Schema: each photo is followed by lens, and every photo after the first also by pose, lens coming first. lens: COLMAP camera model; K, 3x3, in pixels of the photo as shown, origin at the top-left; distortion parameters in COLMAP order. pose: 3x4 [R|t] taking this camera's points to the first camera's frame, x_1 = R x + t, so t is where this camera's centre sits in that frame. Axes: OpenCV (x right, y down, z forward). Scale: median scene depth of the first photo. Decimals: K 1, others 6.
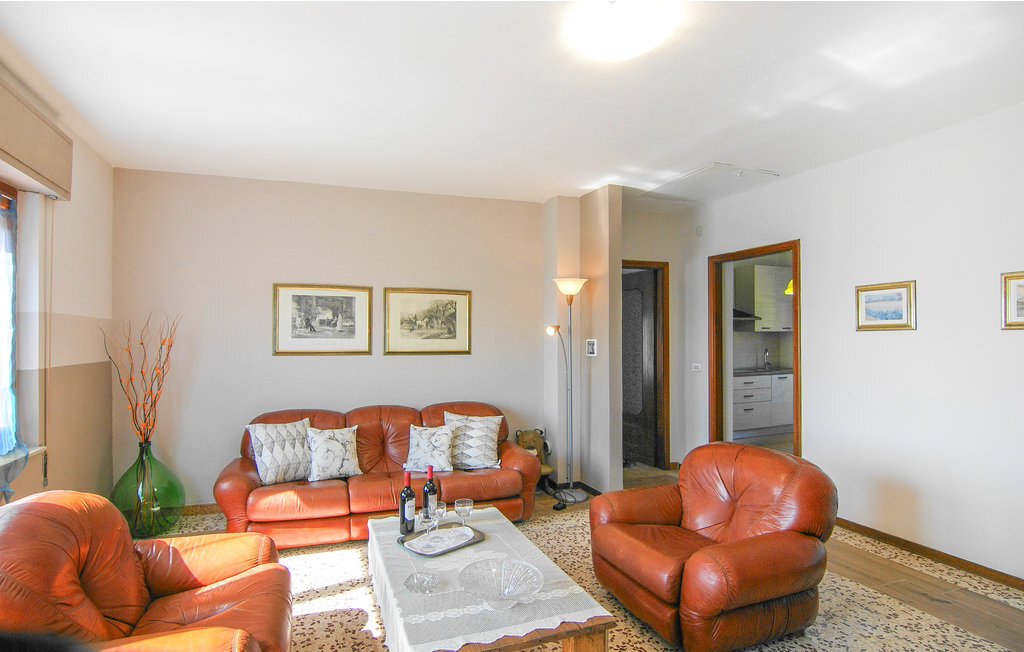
lens RADIAL K [[537.1, 0, 434.5], [0, 537.1, 328.1], [0, 0, 1]] dist [-0.001915, -0.000533]
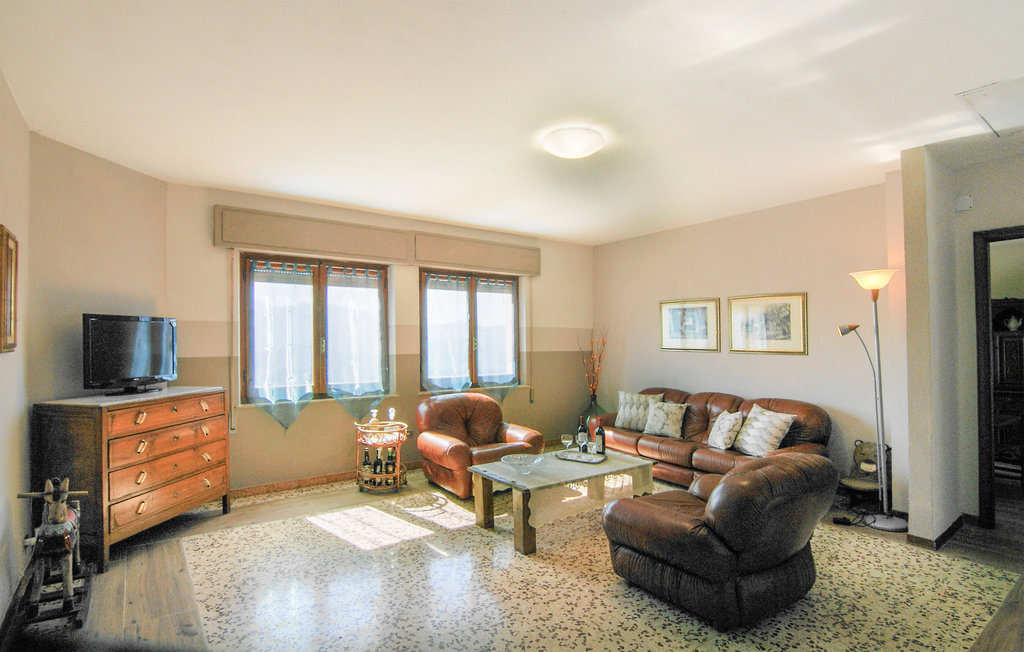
lens RADIAL K [[503.5, 0, 507.0], [0, 503.5, 335.3], [0, 0, 1]] dist [-0.016731, -0.000998]
pose [[0.266072, -0.005931, -0.963935, 0.889174], [0.013364, 0.999908, -0.002463, 0.006857], [0.963860, -0.012227, 0.266127, 0.219101]]
